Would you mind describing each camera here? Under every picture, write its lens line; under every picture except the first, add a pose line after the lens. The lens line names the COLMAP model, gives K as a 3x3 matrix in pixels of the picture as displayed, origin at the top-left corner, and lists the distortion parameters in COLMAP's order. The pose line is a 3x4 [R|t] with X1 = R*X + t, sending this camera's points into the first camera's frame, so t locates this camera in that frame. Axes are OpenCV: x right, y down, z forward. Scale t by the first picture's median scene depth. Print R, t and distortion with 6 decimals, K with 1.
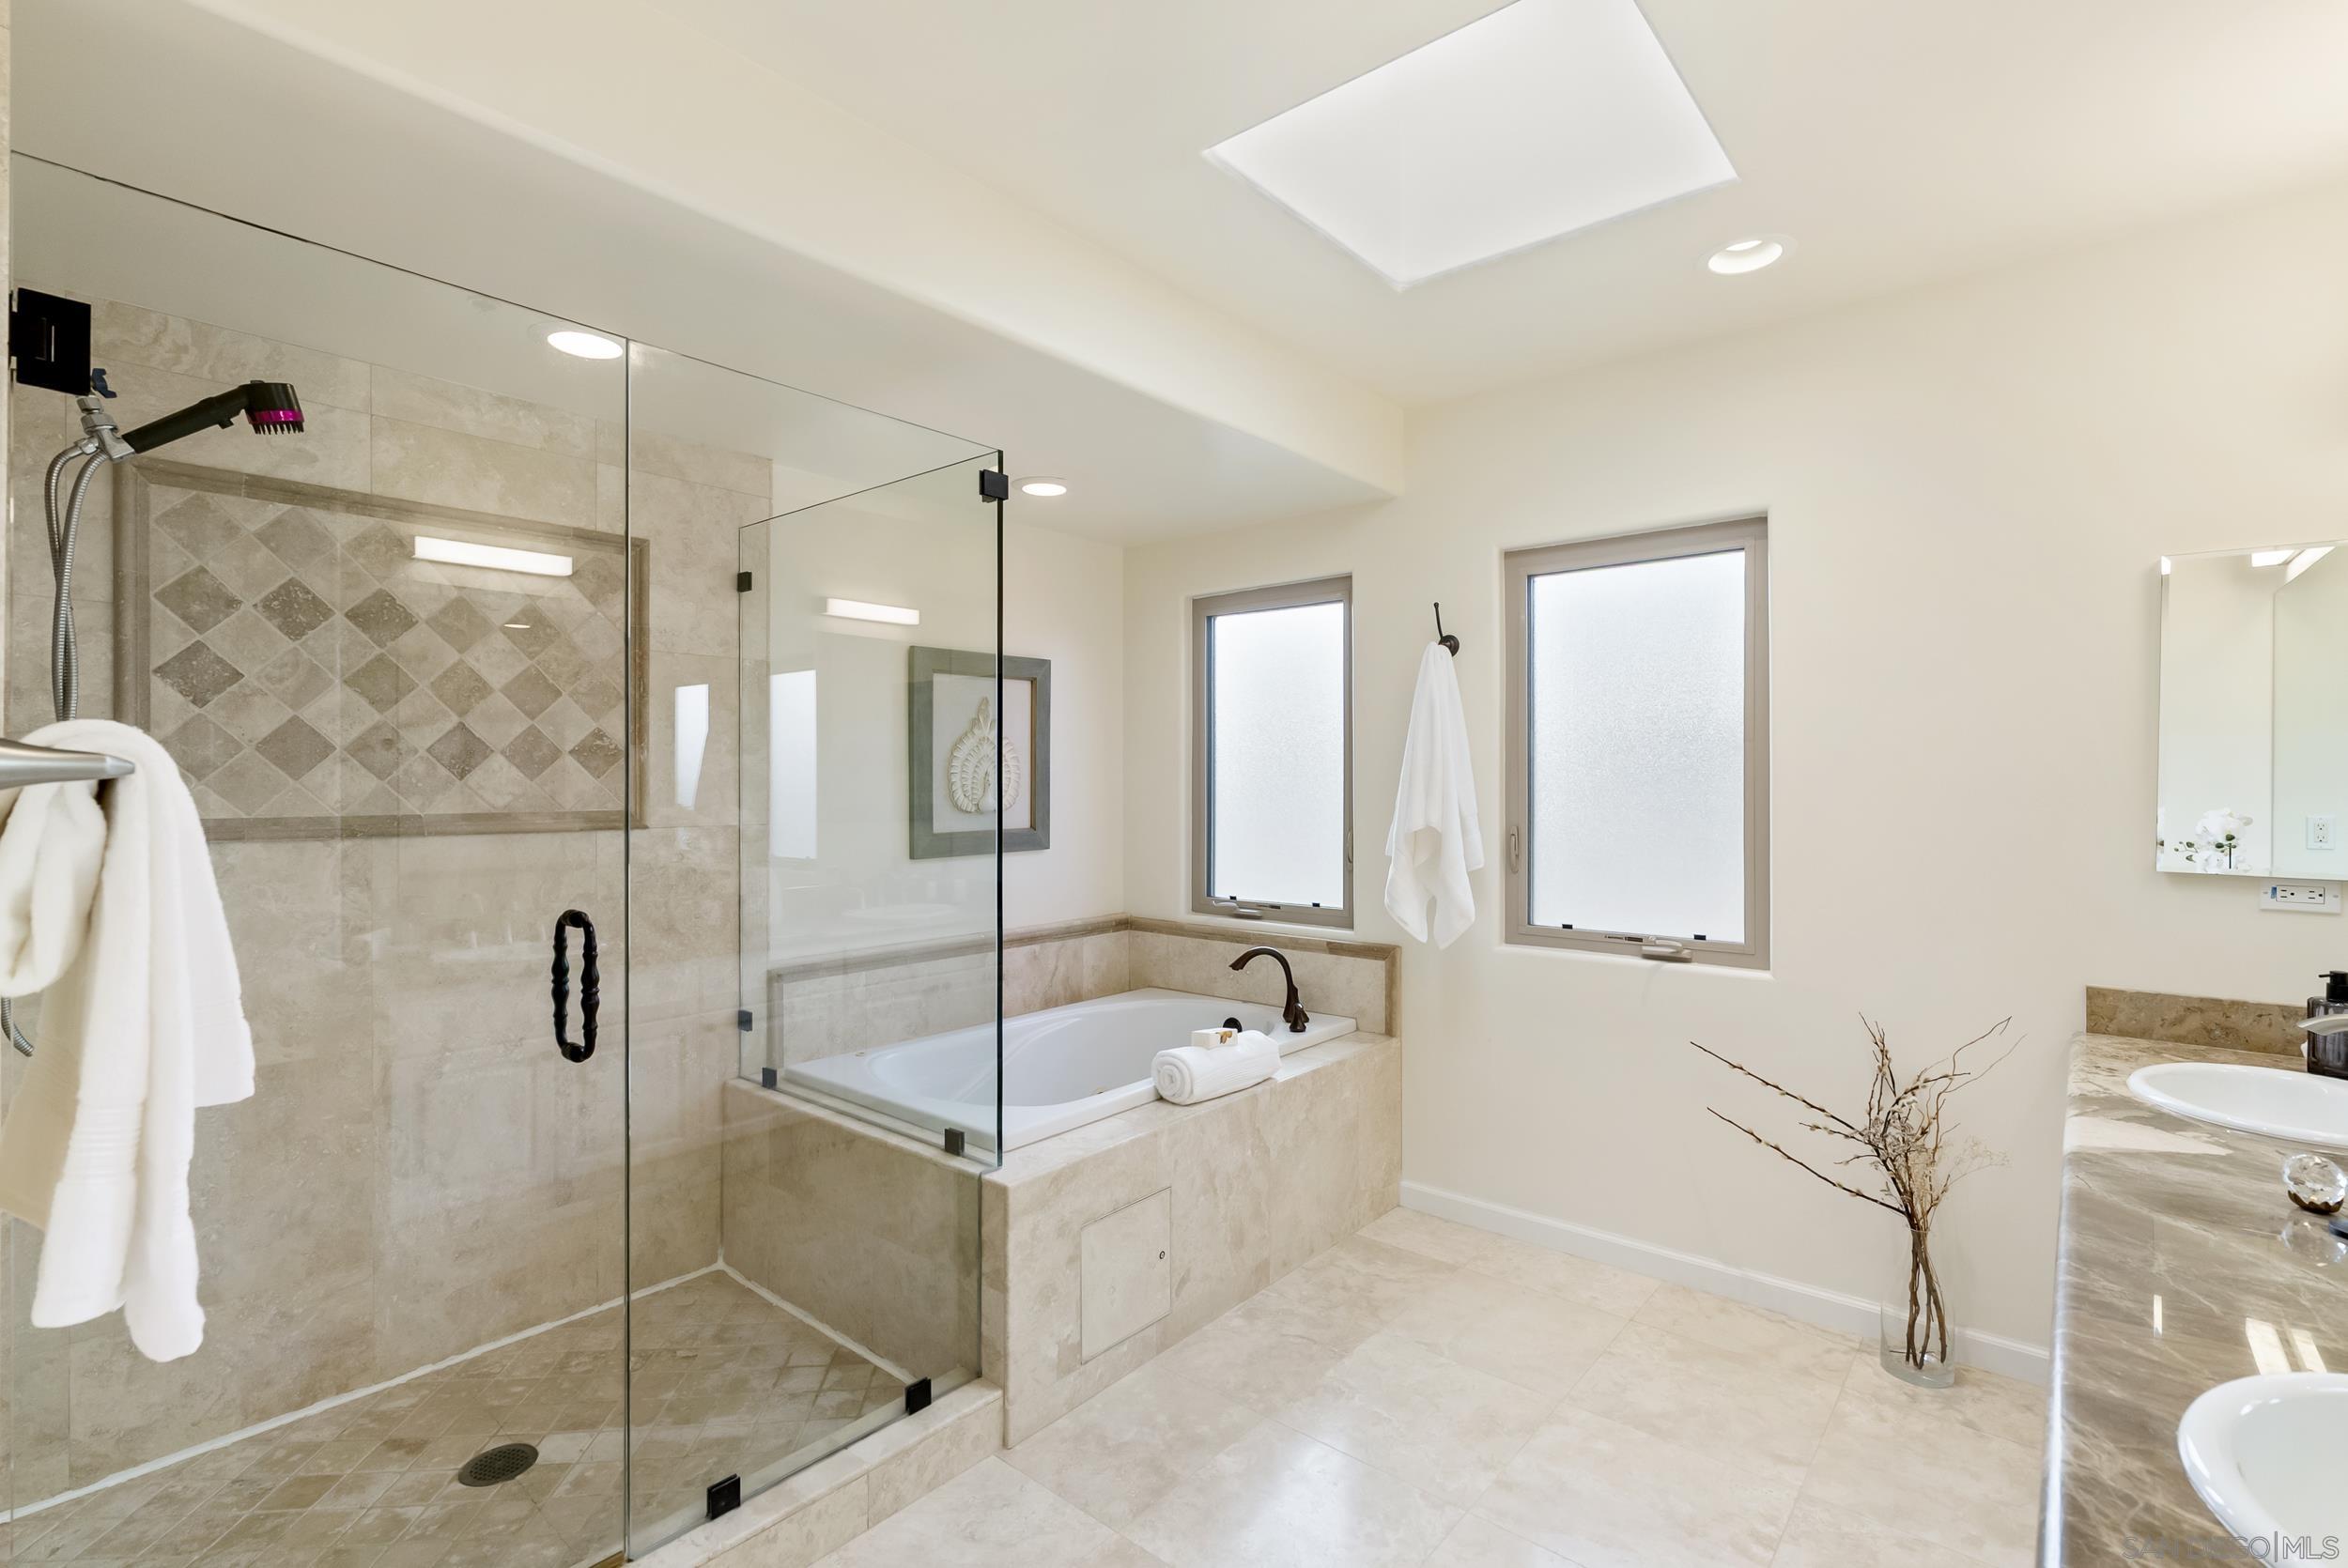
lens RADIAL K [[1067.4, 0, 1174.3], [0, 1067.4, 774.2], [0, 0, 1]] dist [-0.001627, 0.001341]
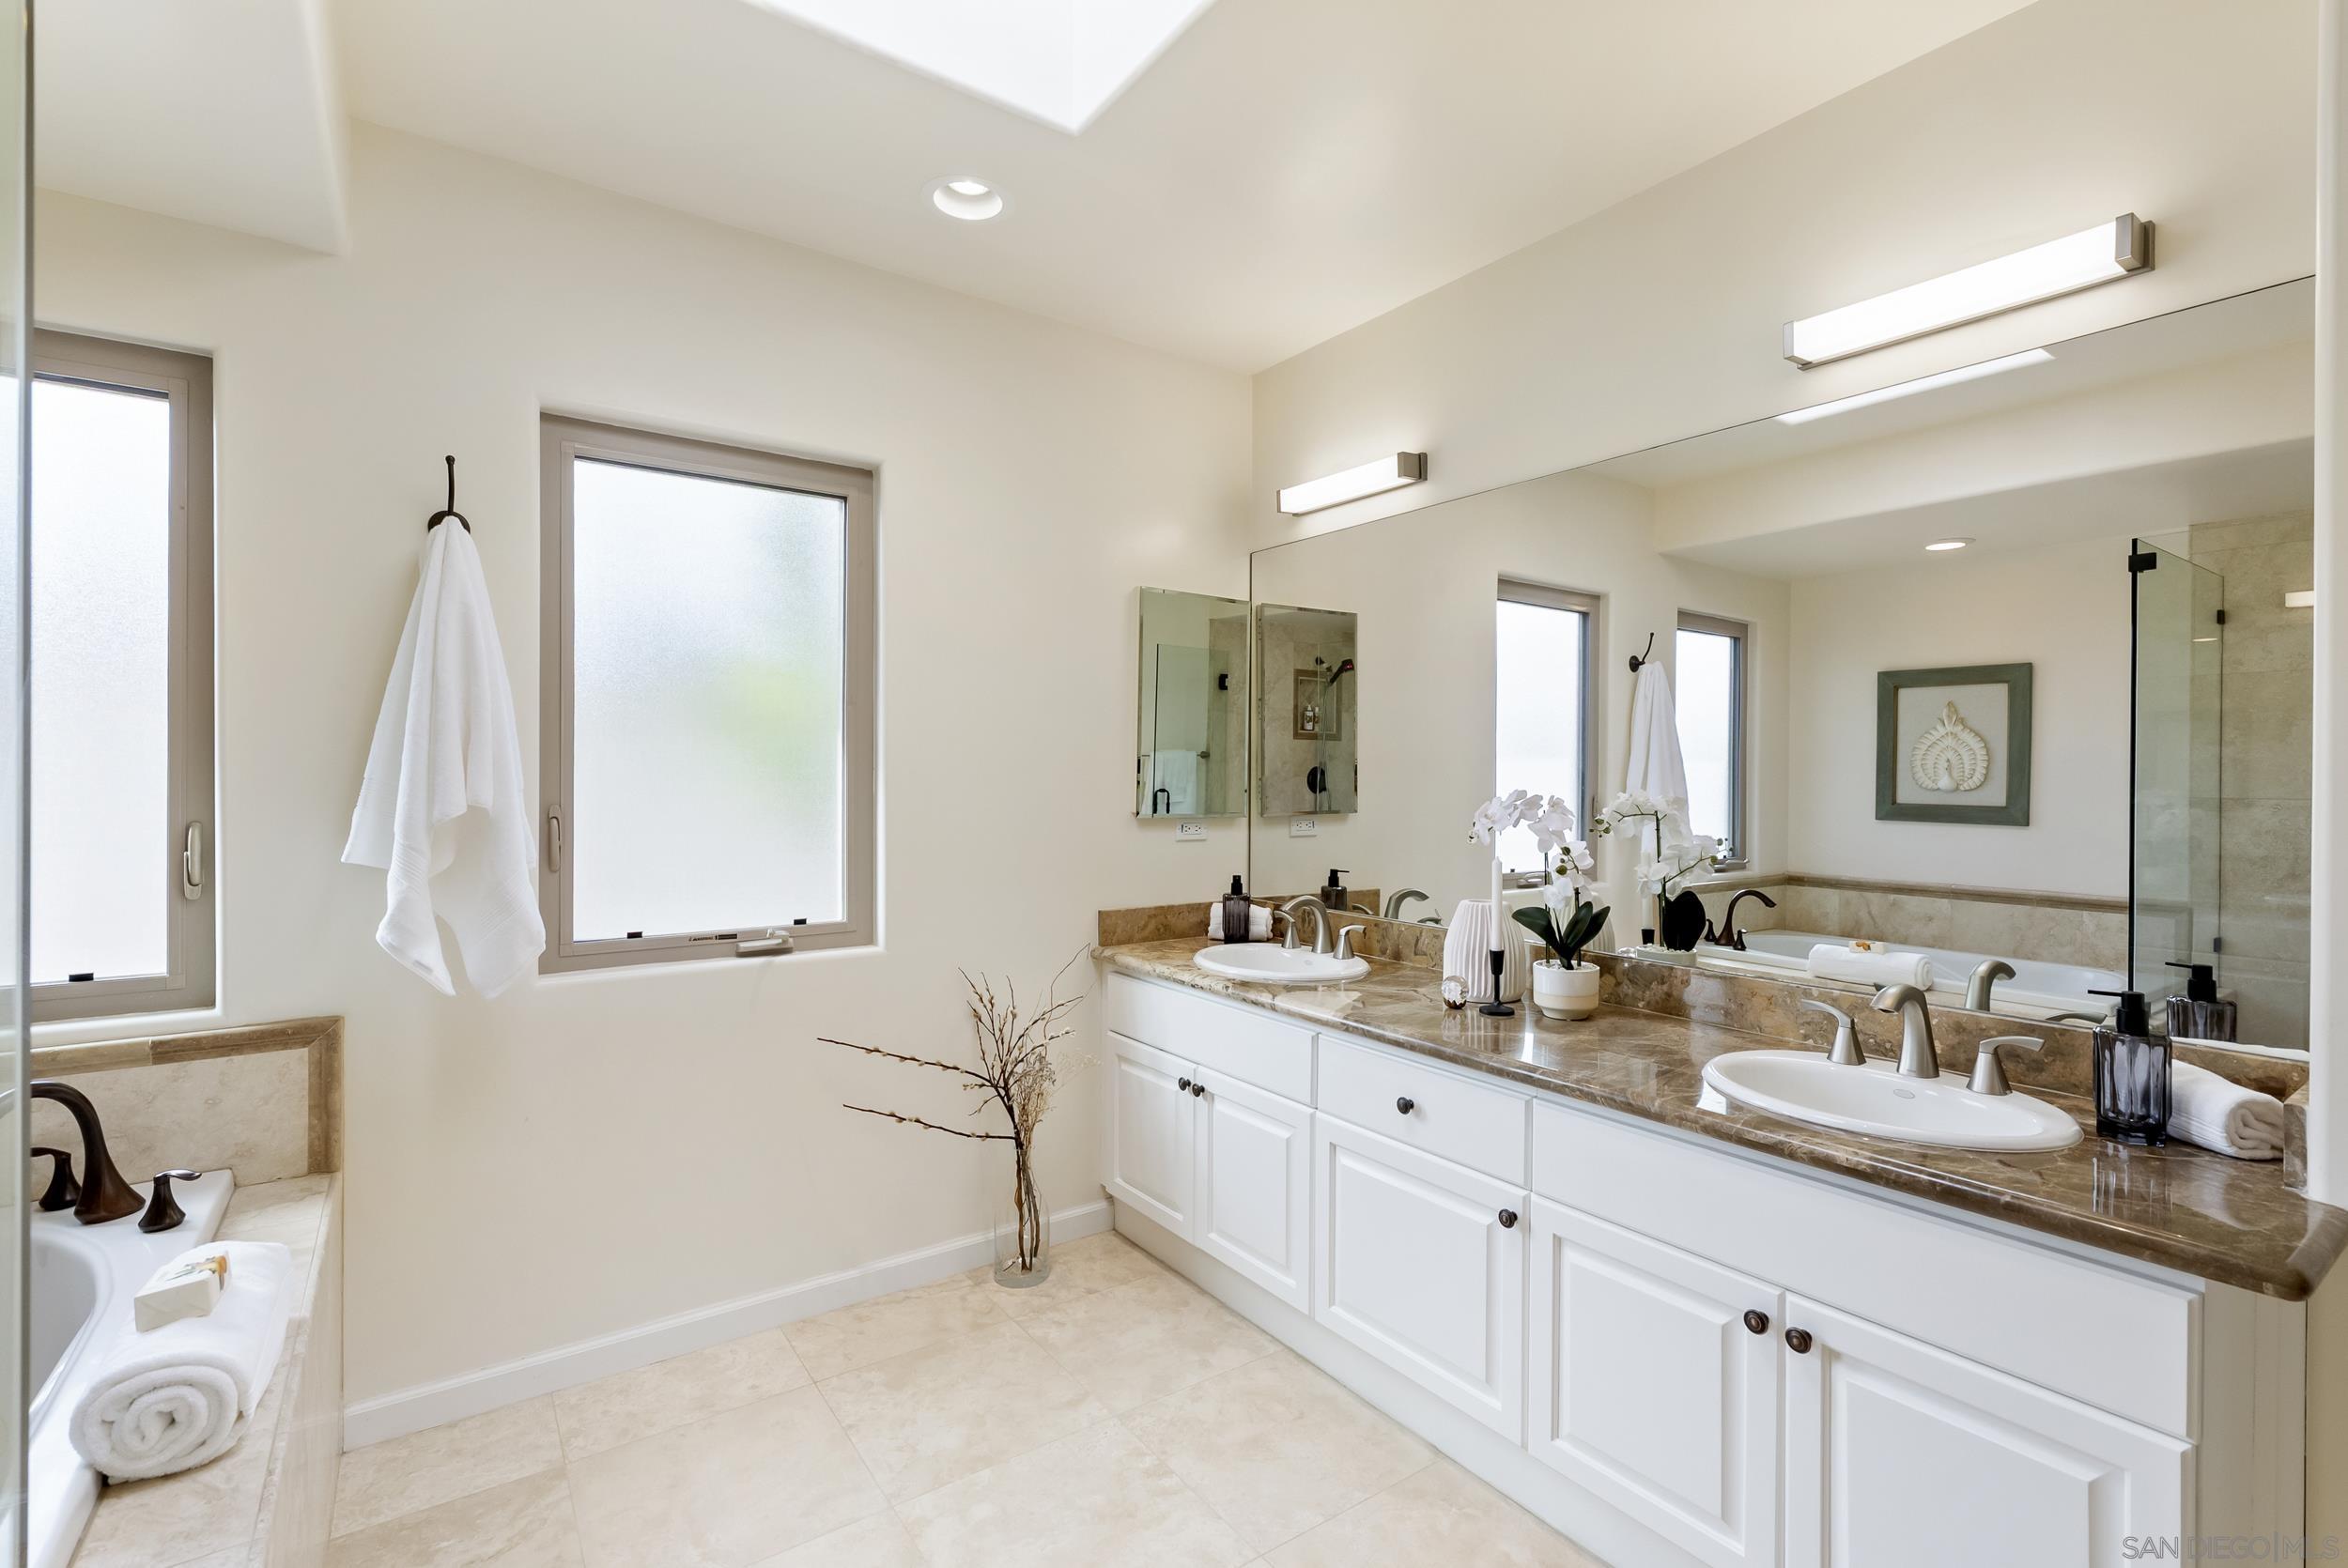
lens RADIAL K [[1067.4, 0, 1174.3], [0, 1067.4, 774.2], [0, 0, 1]] dist [-0.001627, 0.001341]
pose [[0.248296, 0.002452, 0.968681, -0.286633], [-0.008862, 0.999961, -0.000260, 0.026807], [-0.968644, -0.008519, 0.248308, 0.470104]]
